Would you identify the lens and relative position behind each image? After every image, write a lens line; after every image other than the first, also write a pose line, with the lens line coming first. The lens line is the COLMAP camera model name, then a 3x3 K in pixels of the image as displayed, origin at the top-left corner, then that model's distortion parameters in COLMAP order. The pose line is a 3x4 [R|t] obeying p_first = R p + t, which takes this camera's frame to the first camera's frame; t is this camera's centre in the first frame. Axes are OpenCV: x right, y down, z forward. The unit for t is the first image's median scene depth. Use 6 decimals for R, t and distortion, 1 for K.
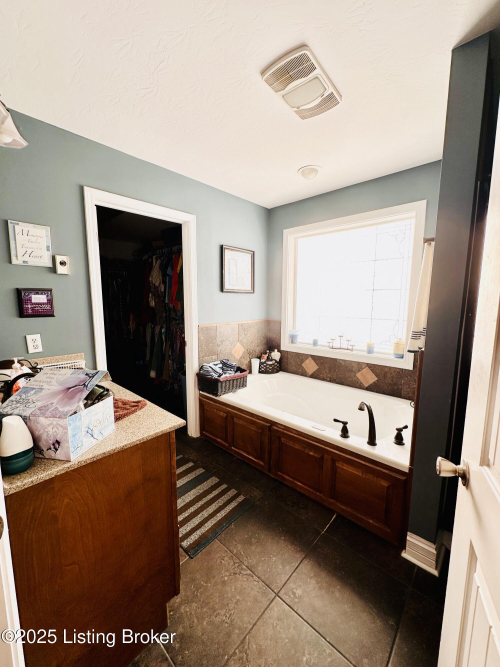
lens RADIAL K [[266.0, 0, 250.0], [0, 266.0, 333.5], [0, 0, 1]] dist [-0.001213, -0.000076]
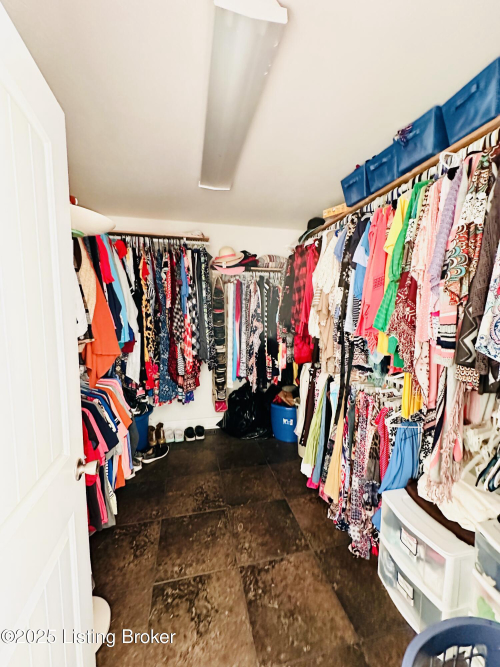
lens RADIAL K [[266.0, 0, 250.0], [0, 266.0, 333.5], [0, 0, 1]] dist [-0.001213, -0.000076]
pose [[0.822320, 0.053781, -0.566477, -0.191825], [-0.076055, 0.996979, -0.015751, -0.089787], [0.563919, 0.056036, 0.823927, 0.540934]]
